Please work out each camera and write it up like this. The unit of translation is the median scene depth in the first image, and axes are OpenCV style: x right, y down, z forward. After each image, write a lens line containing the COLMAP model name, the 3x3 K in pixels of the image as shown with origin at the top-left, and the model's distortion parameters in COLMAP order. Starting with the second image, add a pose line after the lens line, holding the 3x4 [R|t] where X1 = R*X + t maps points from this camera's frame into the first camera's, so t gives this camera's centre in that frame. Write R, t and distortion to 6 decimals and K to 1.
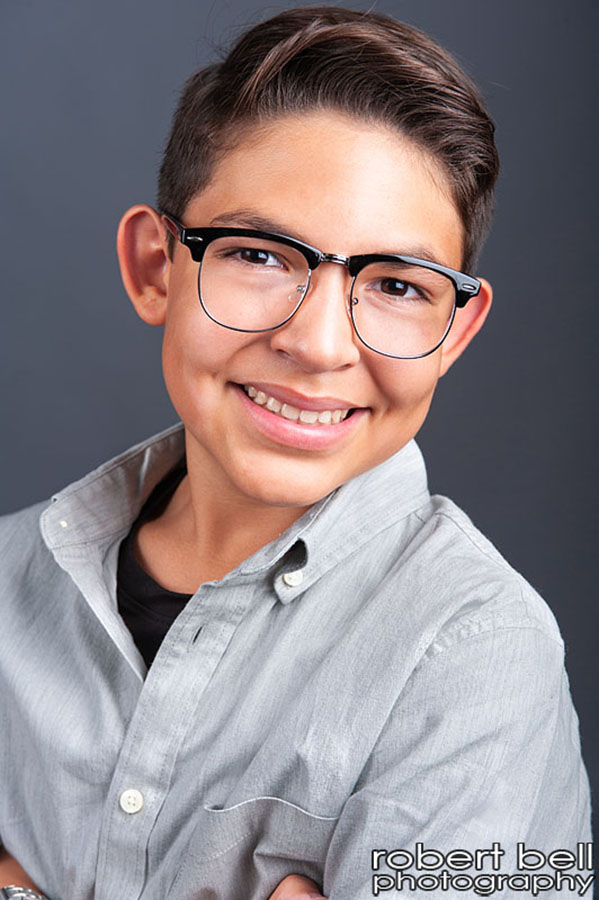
lens RADIAL K [[1708.4, 0, 299.5], [0, 1708.4, 450.0], [0, 0, 1]] dist [-0.115506, 1.993571]
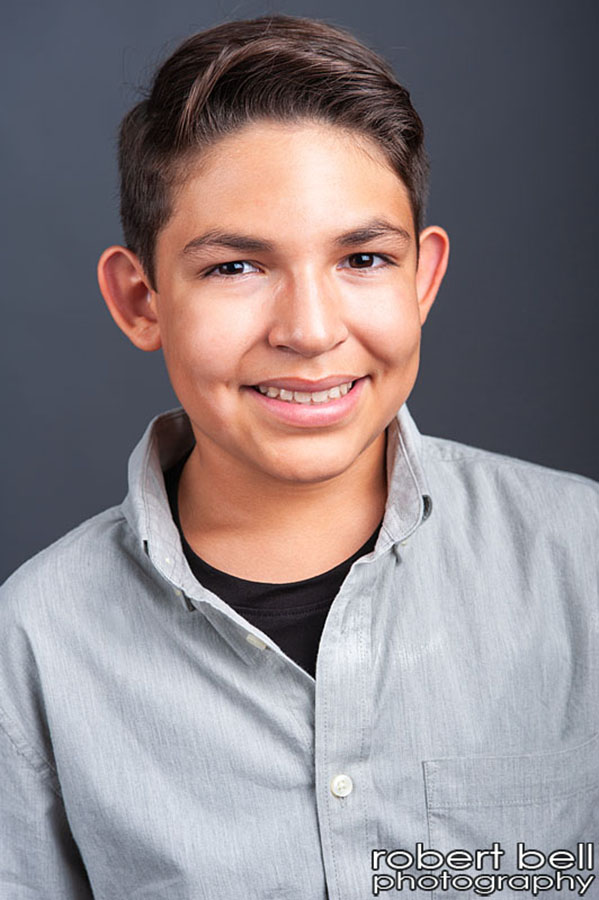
lens RADIAL K [[1793.3, 0, 299.5], [0, 1793.3, 450.0], [0, 0, 1]] dist [0.052197, 0.104445]
pose [[0.959553, -0.281528, 0.000399, -0.017288], [0.281372, 0.959069, 0.031894, -0.026892], [-0.009362, -0.030491, 0.999491, -0.153621]]
